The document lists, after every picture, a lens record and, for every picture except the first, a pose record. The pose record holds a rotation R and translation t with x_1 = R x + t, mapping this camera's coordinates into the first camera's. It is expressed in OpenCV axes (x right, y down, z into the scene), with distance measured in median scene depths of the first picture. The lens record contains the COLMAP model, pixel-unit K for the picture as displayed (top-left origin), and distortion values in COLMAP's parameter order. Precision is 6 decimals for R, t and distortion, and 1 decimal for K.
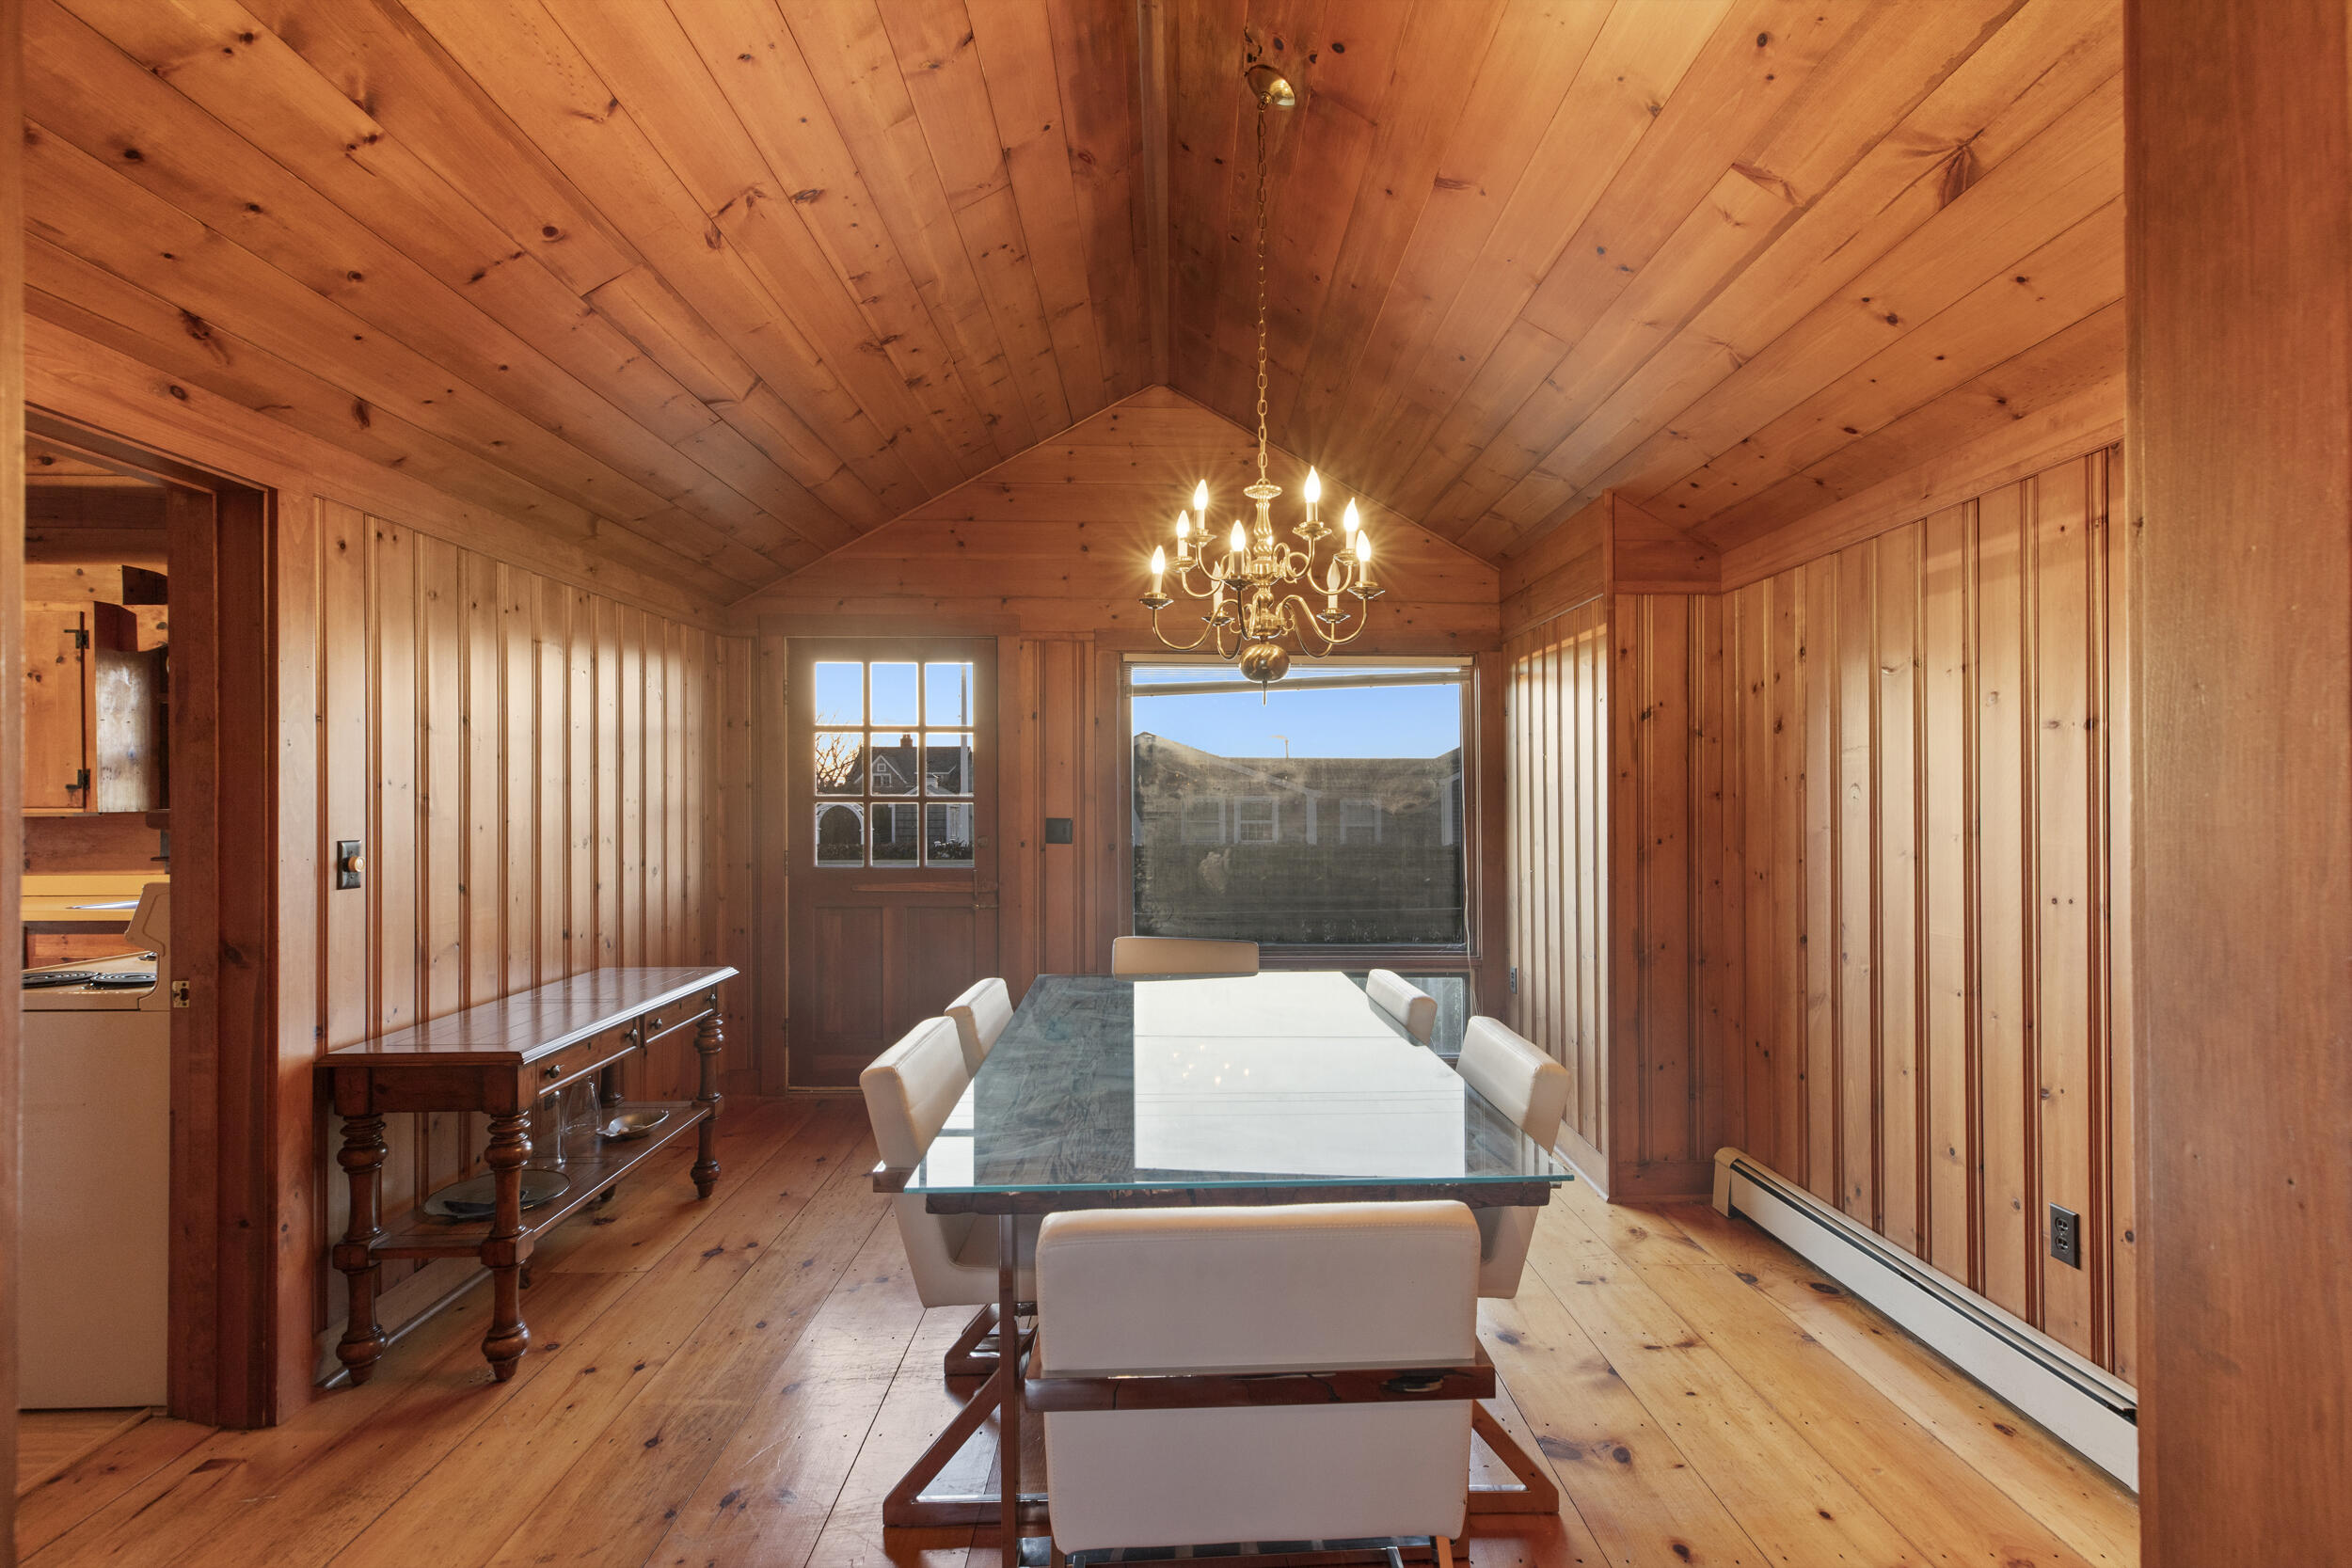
lens RADIAL K [[1096.3, 0, 1159.0], [0, 1096.3, 796.3], [0, 0, 1]] dist [0.008988, 0.001763]
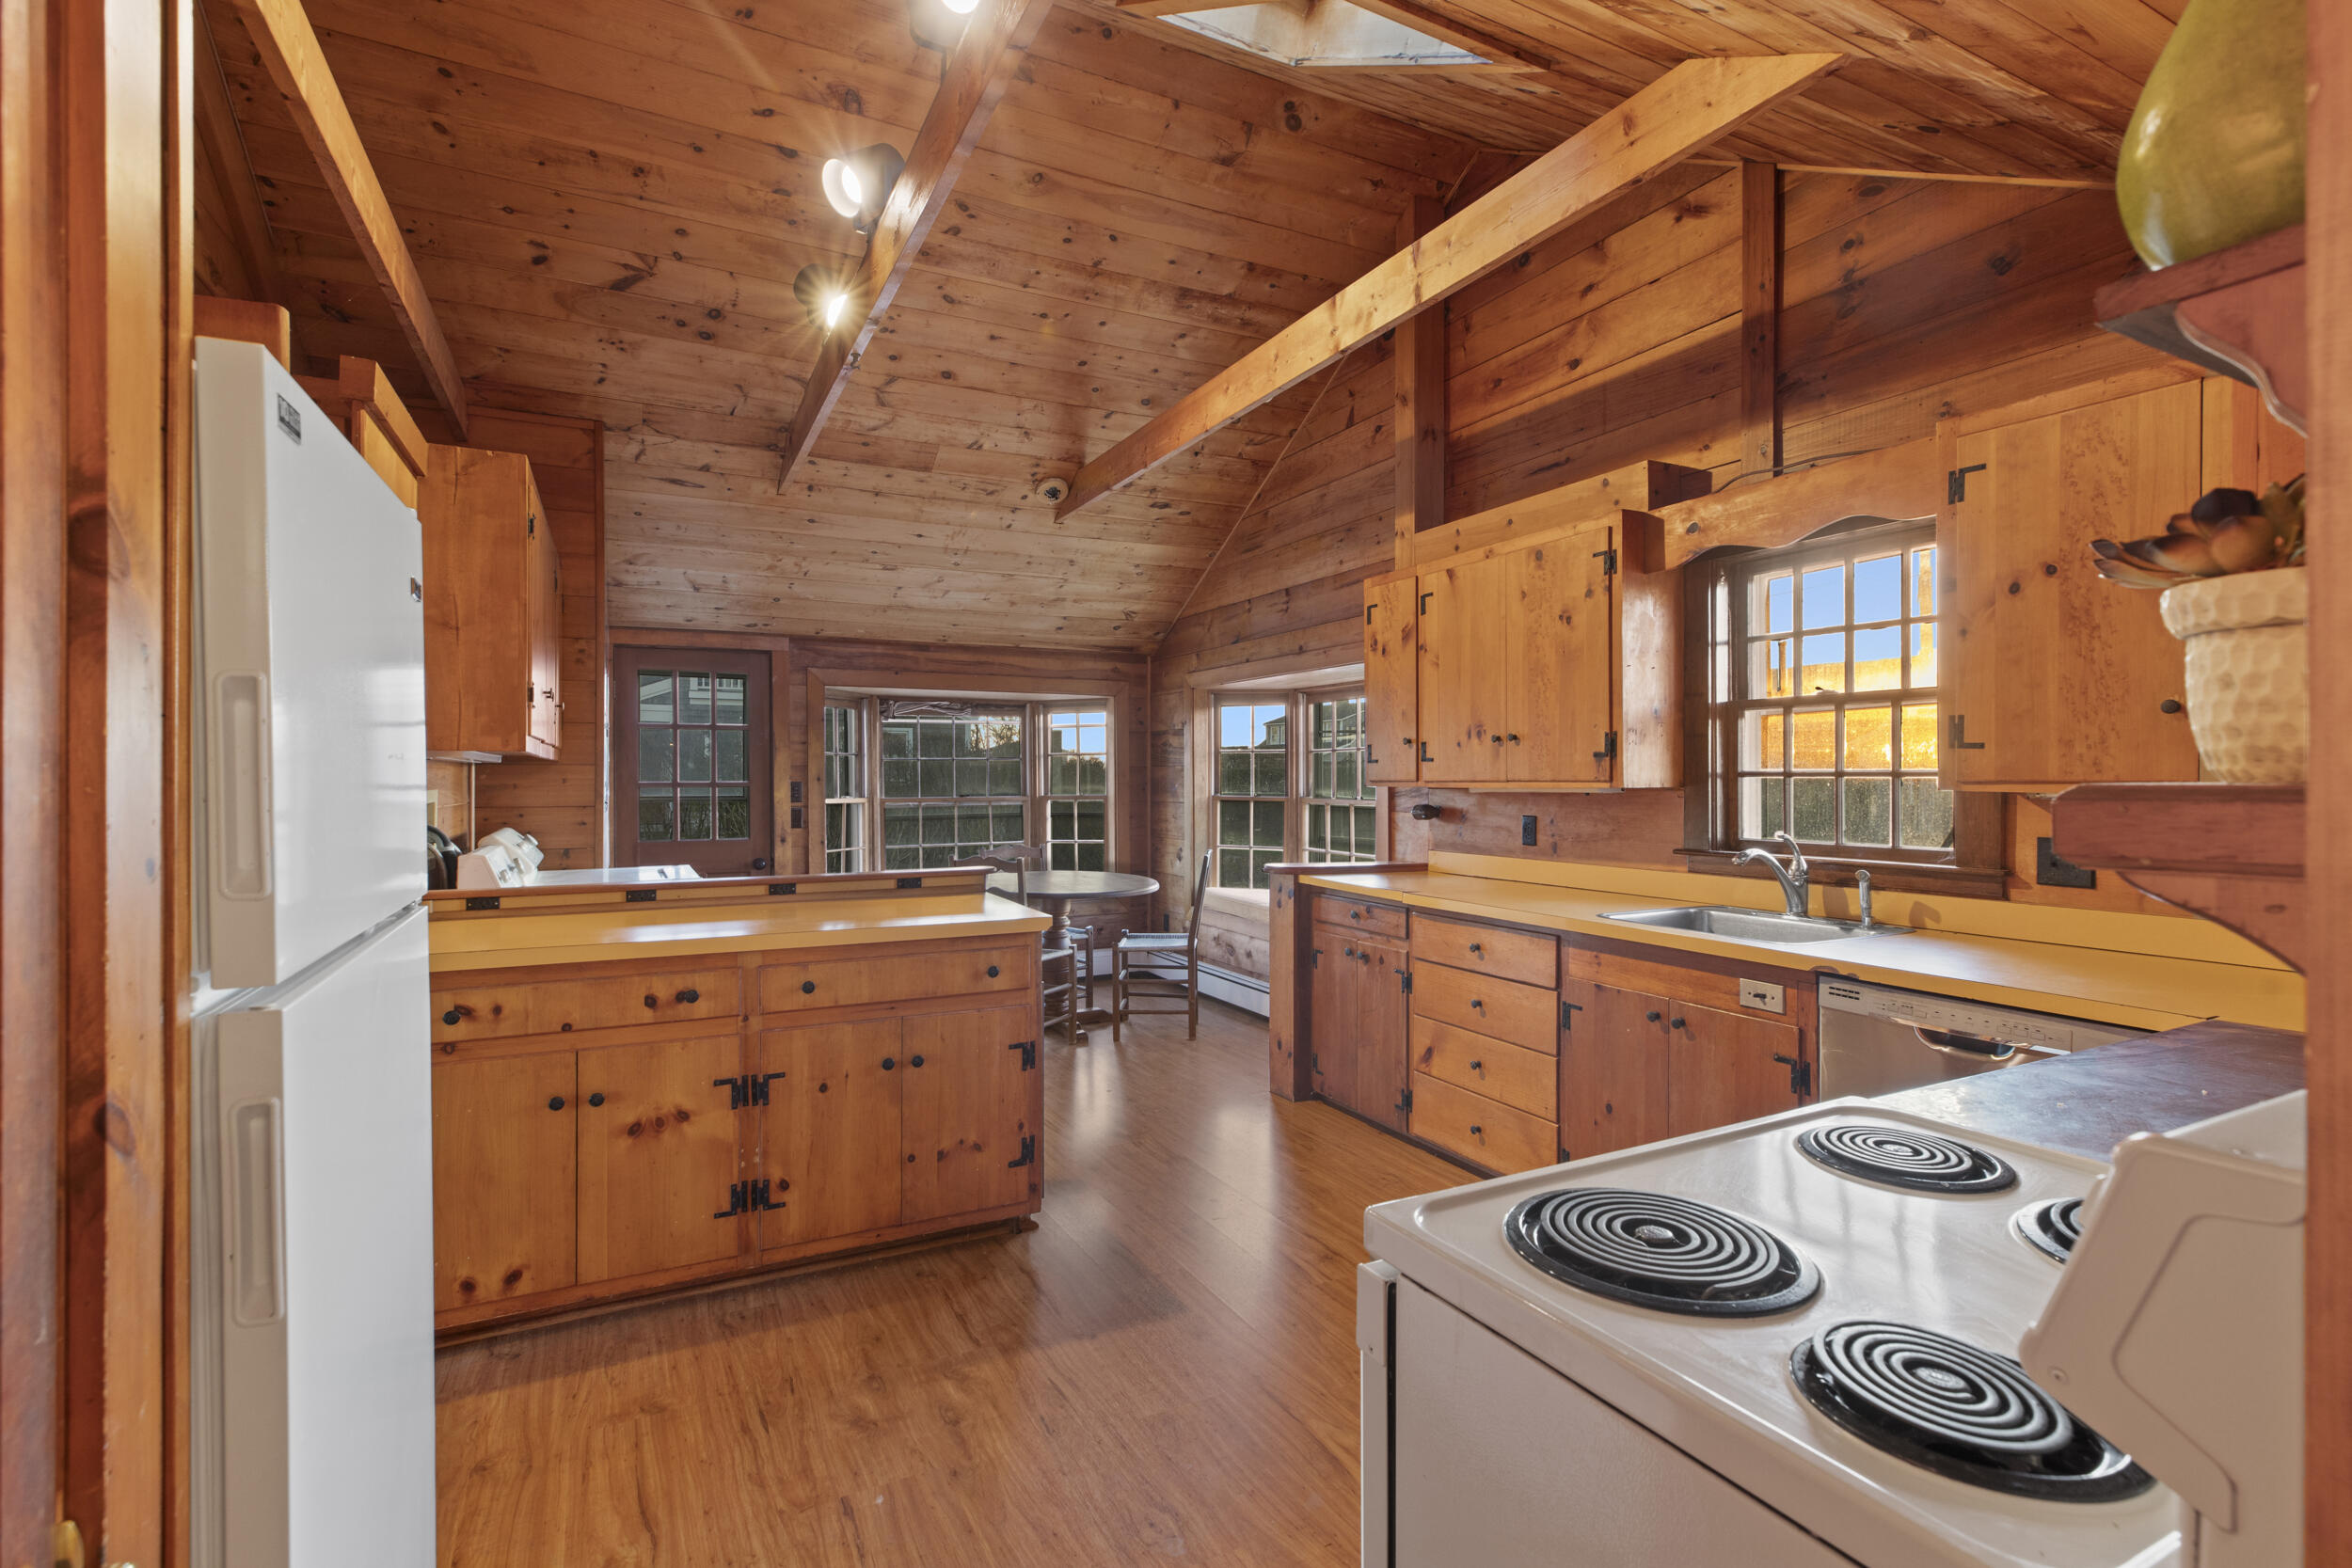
lens RADIAL K [[1096.3, 0, 1232.2], [0, 1096.3, 796.8], [0, 0, 1]] dist [0.008988, 0.001763]
pose [[0.487048, 0.014936, -0.873247, -0.438071], [0.002418, 0.999827, 0.018449, 0.006248], [0.873372, -0.011097, 0.486928, 0.403933]]
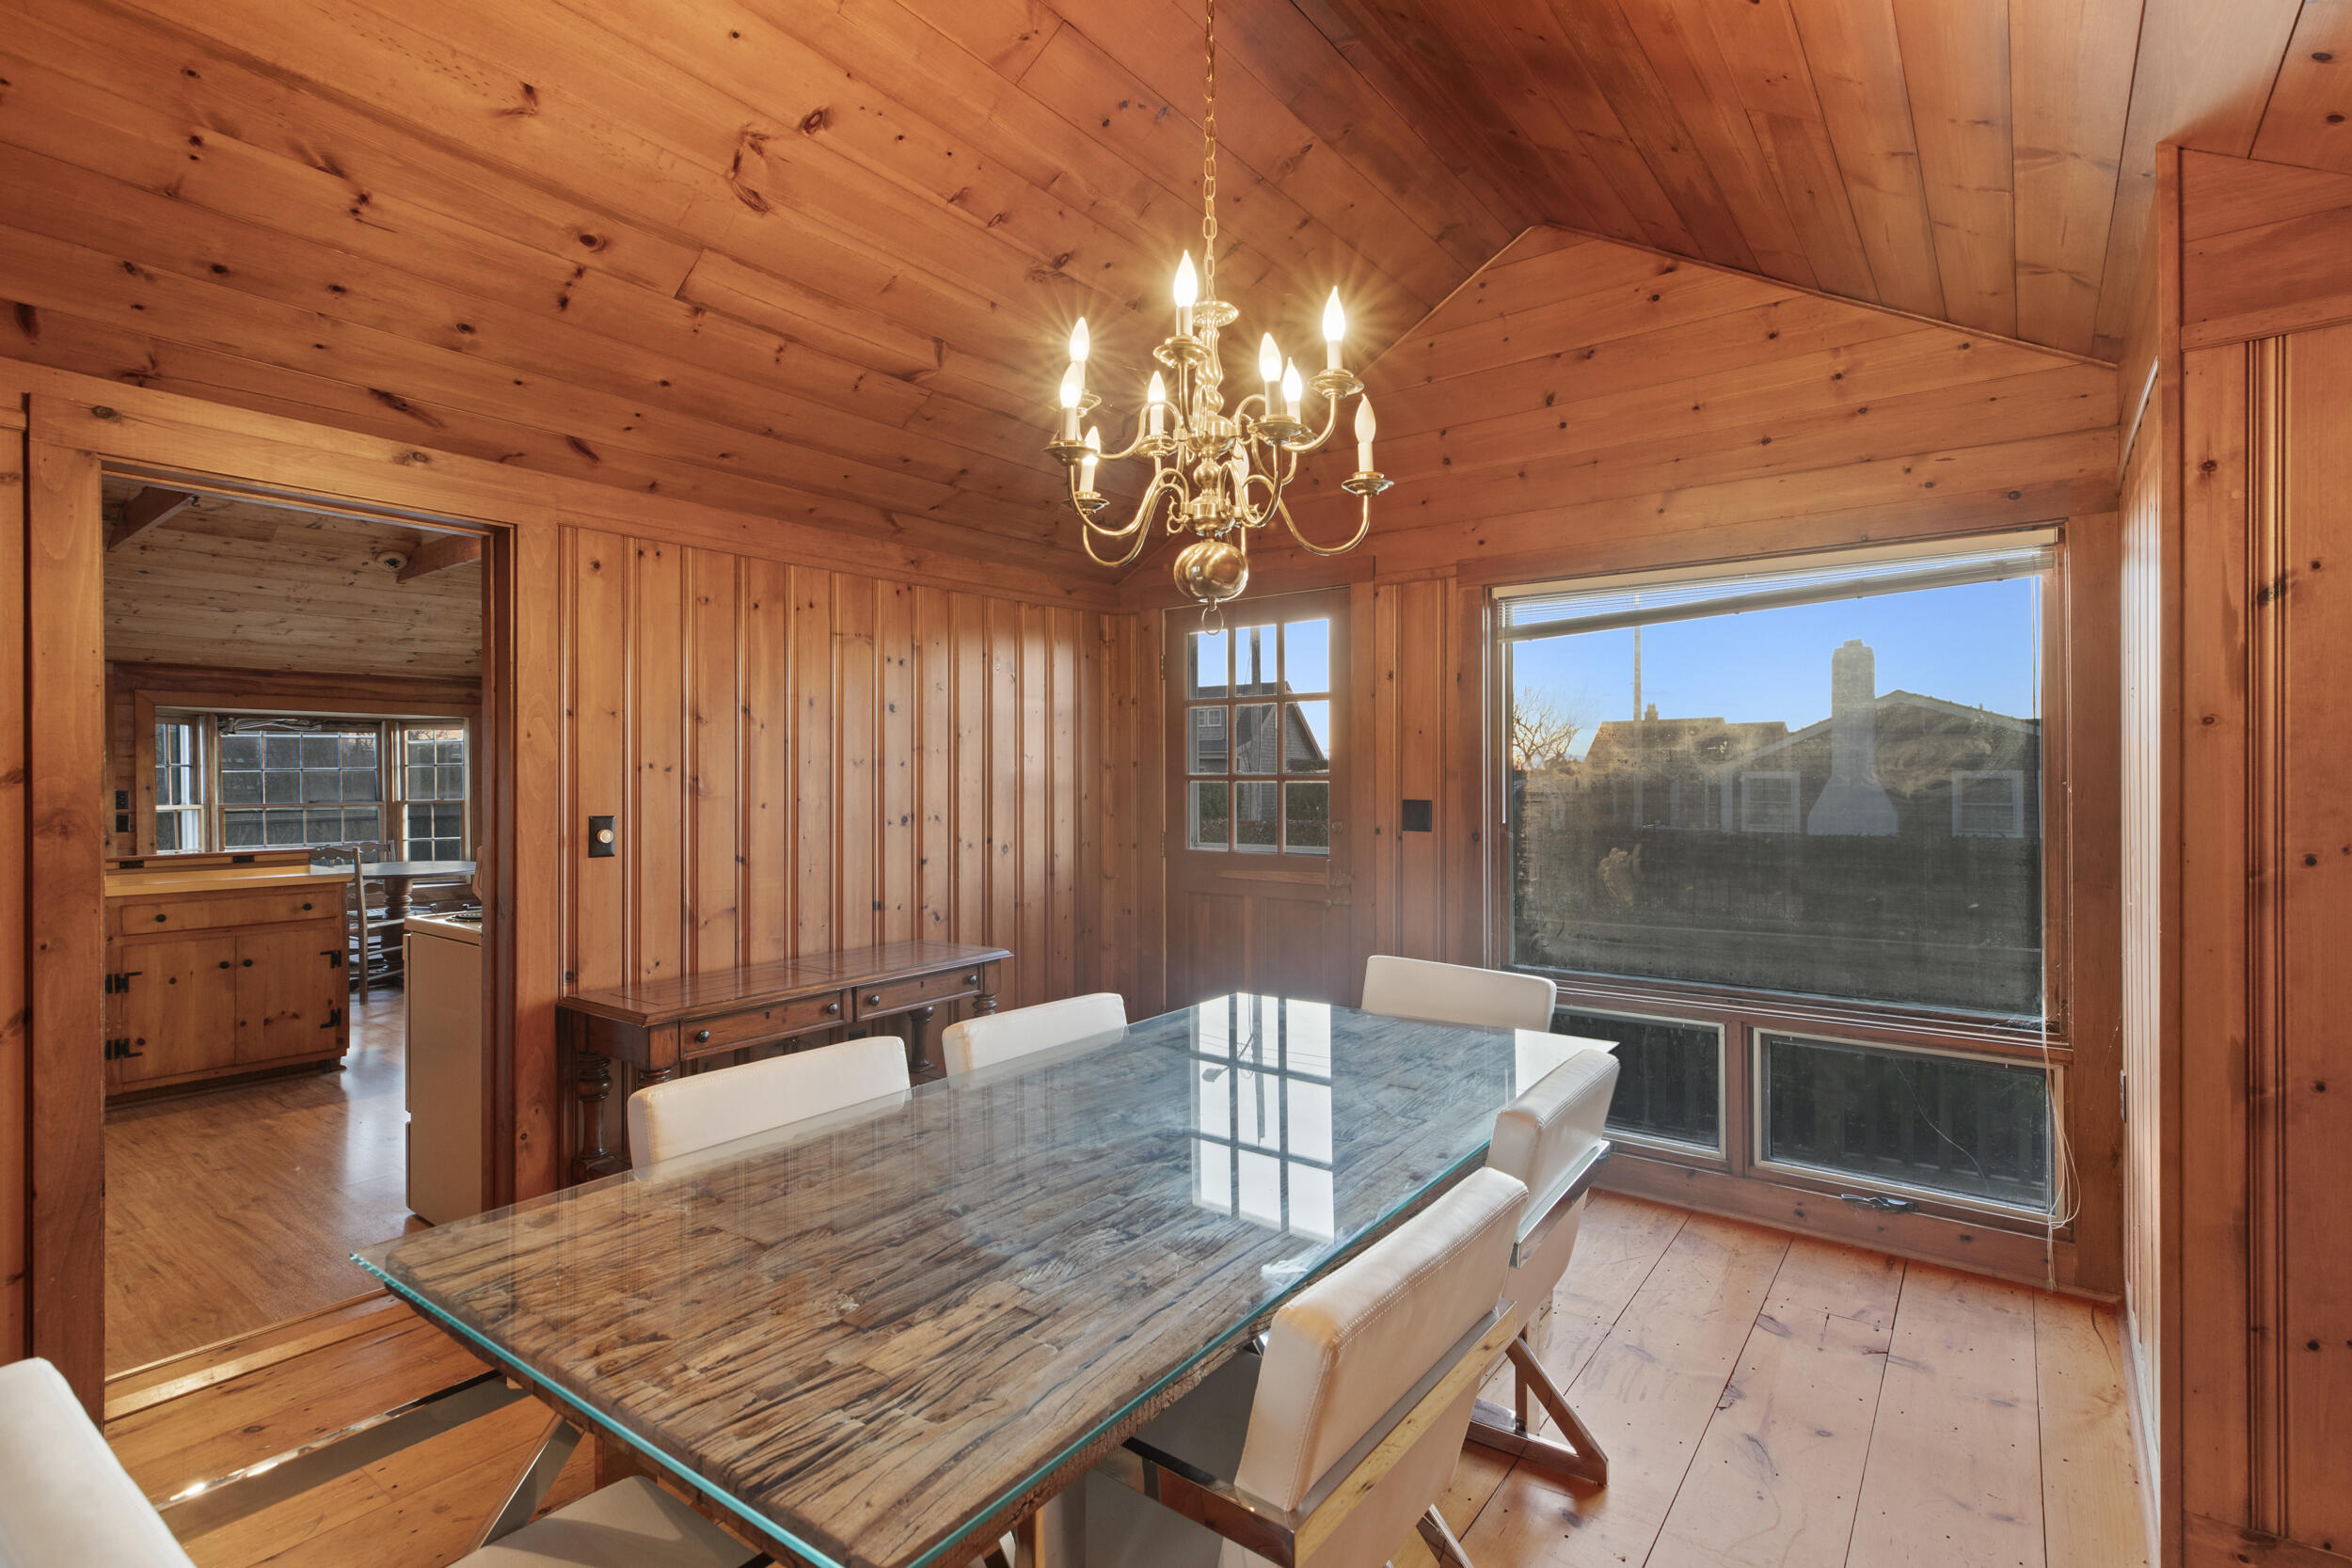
lens RADIAL K [[1096.3, 0, 1197.3], [0, 1096.3, 781.6], [0, 0, 1]] dist [0.008988, 0.001763]
pose [[0.797314, -0.002529, -0.603559, 0.277825], [0.007354, 0.999958, 0.005525, 0.000933], [0.603519, -0.008844, 0.797299, 0.260804]]
